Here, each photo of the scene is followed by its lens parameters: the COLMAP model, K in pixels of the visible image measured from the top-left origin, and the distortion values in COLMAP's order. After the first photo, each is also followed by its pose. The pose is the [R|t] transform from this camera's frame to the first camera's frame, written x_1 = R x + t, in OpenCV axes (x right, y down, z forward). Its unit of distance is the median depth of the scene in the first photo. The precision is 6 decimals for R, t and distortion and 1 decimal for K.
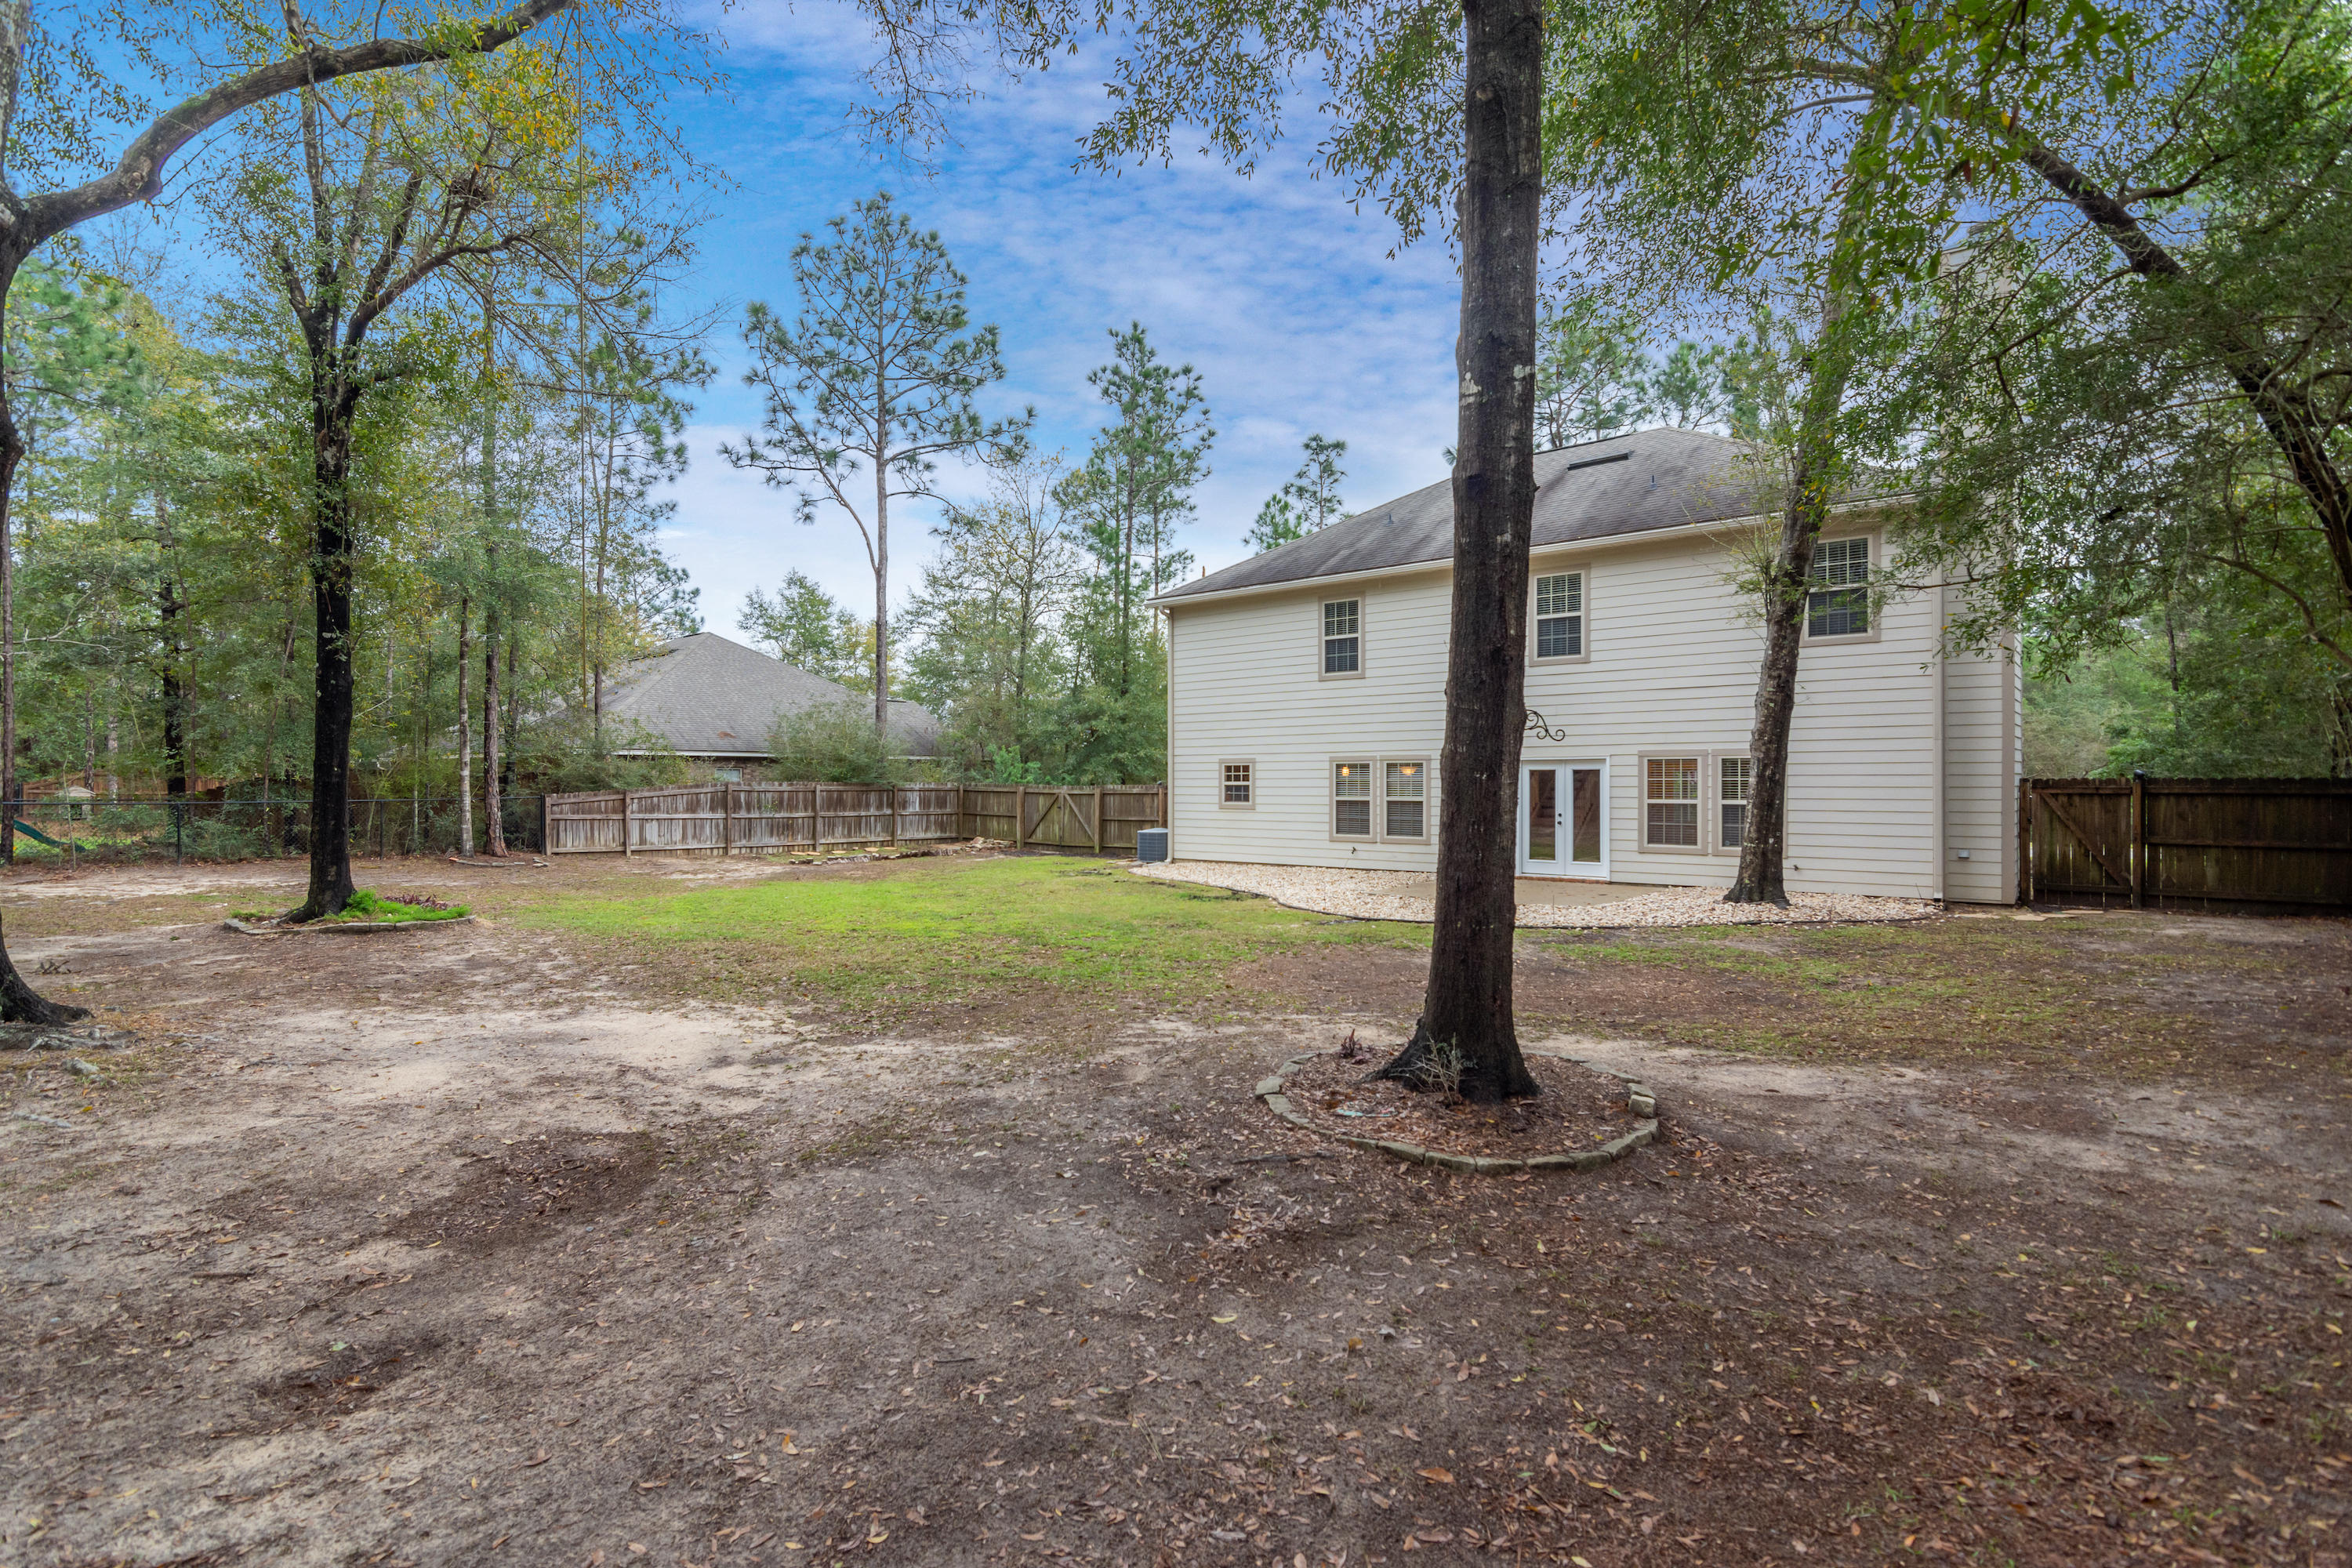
lens RADIAL K [[1146.1, 0, 1169.3], [0, 1146.1, 769.3], [0, 0, 1]] dist [0.004887, 0.000189]
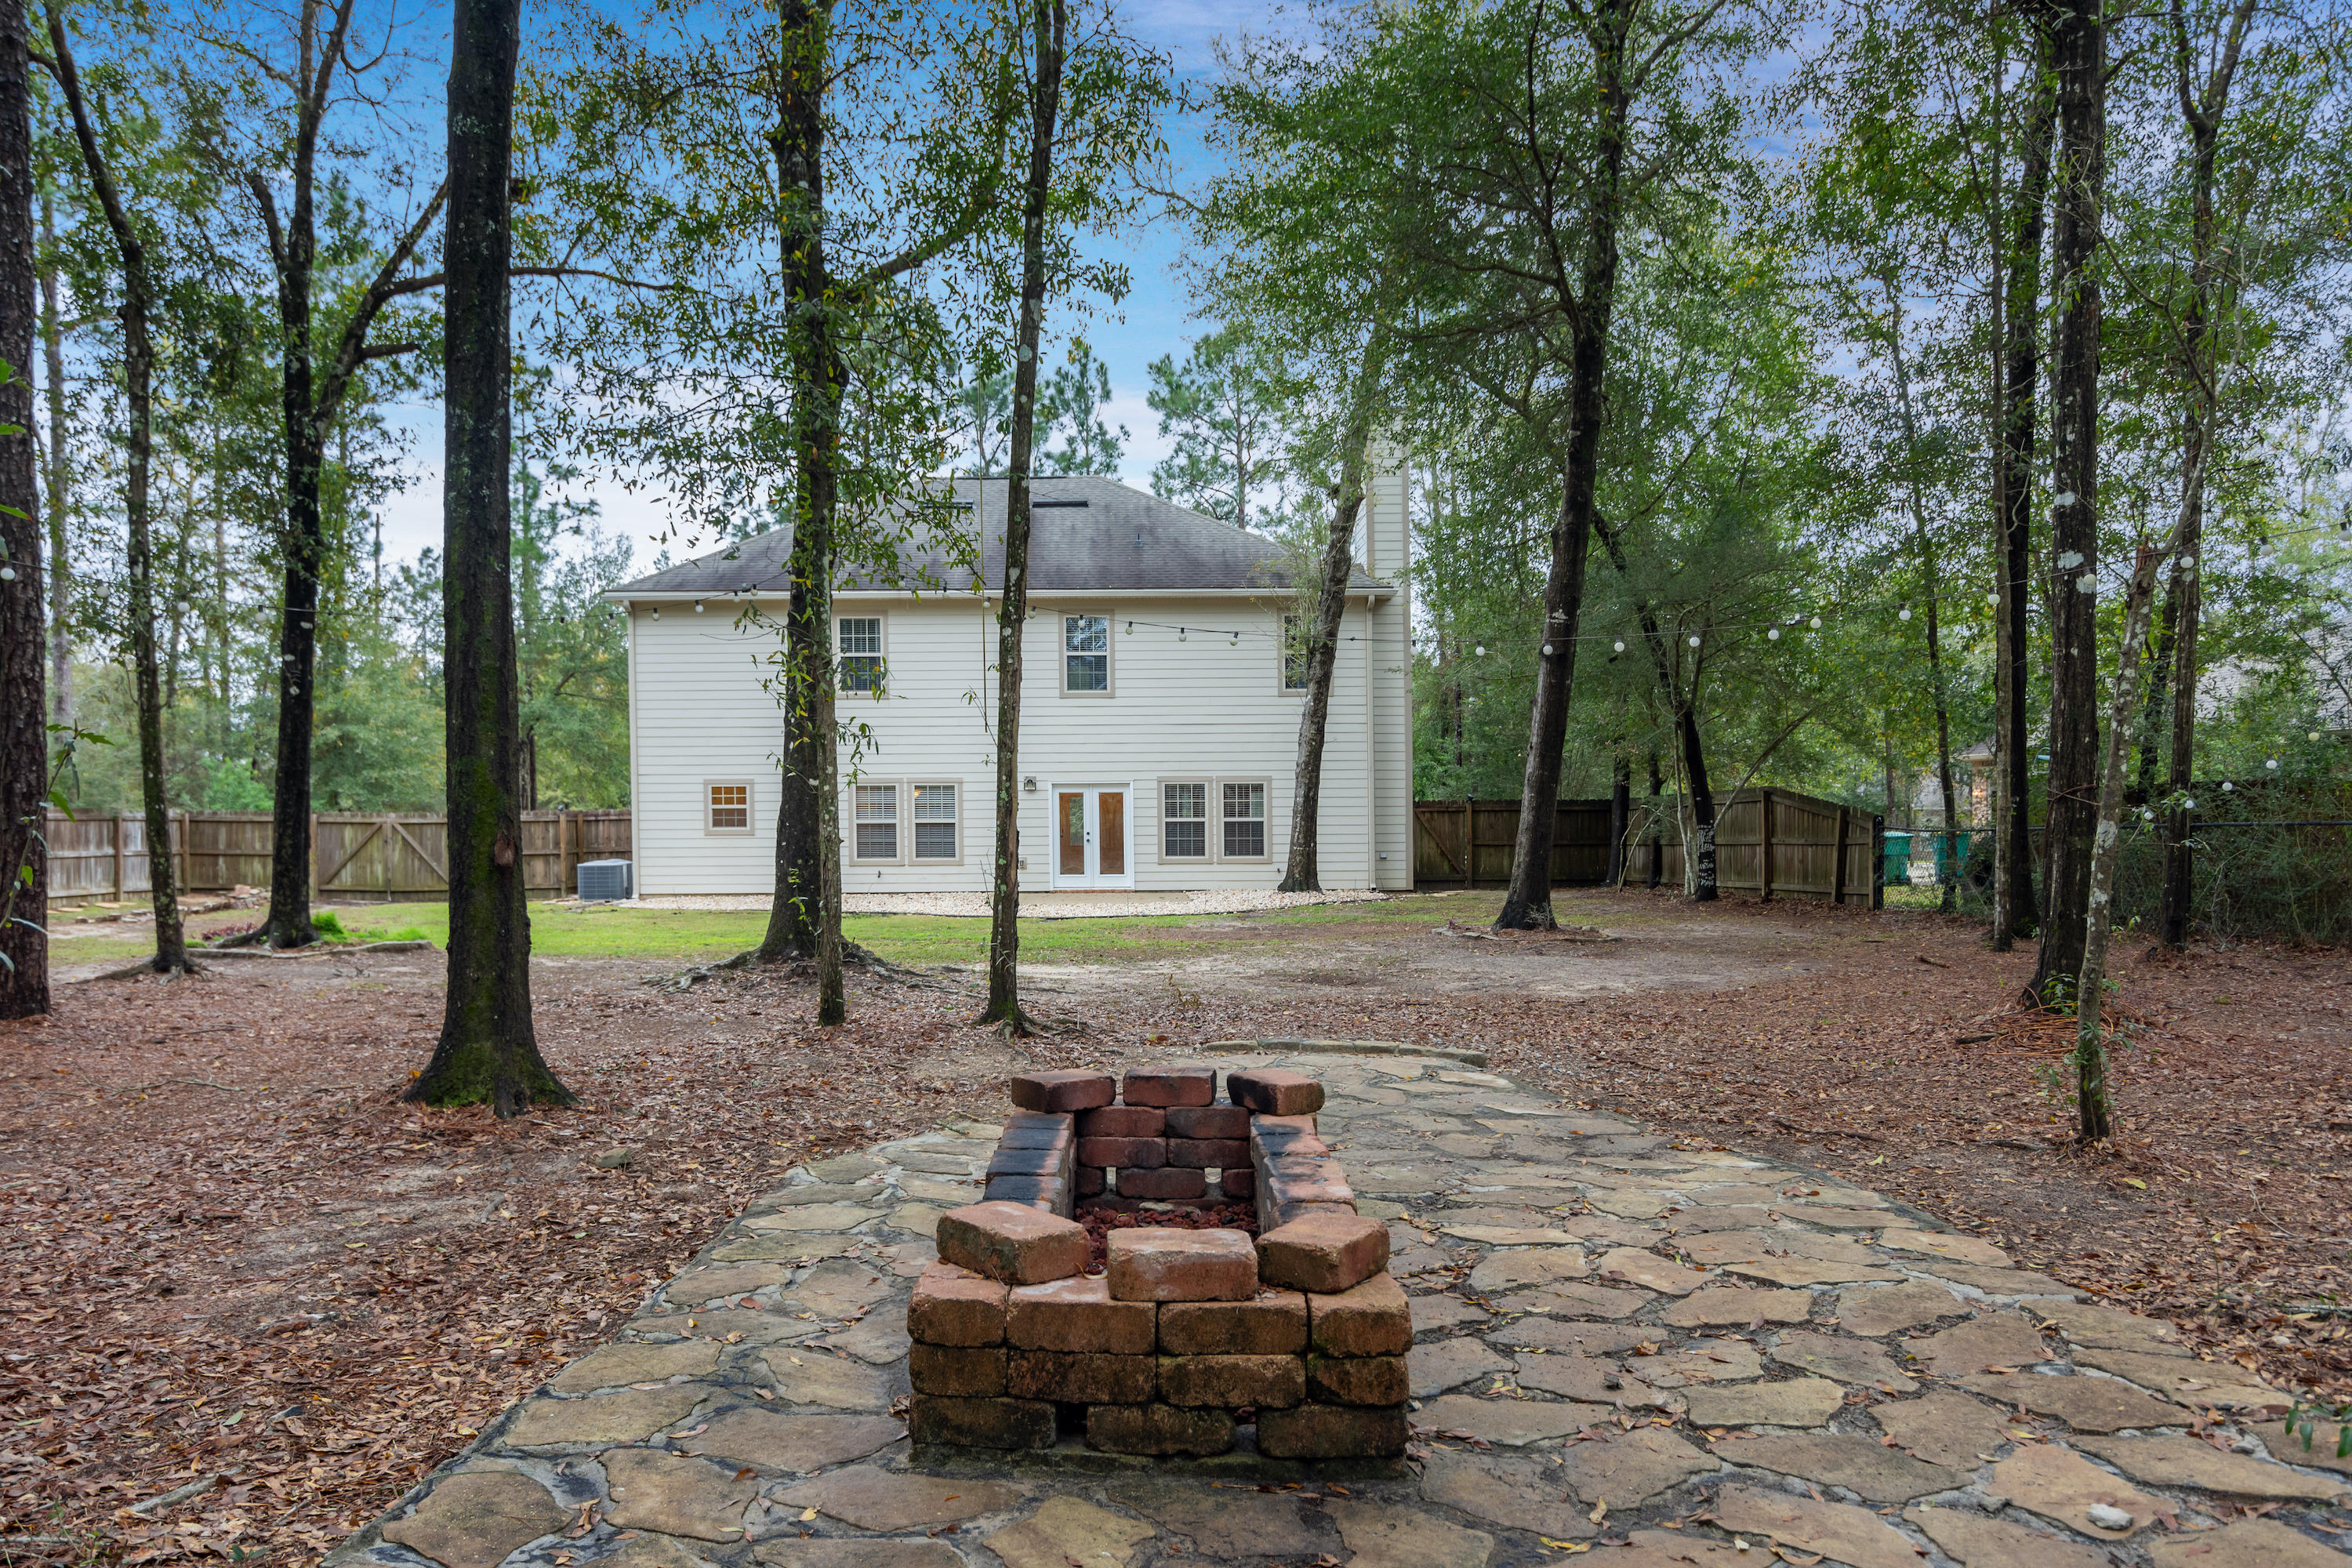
lens RADIAL K [[1662.2, 0, 1179.3], [0, 1662.2, 795.9], [0, 0, 1]] dist [0.004822, -0.000075]
pose [[0.746038, 0.006406, 0.665872, -0.675122], [-0.002260, 0.999972, -0.007089, 0.014961], [-0.665899, 0.003784, 0.746032, -0.263200]]
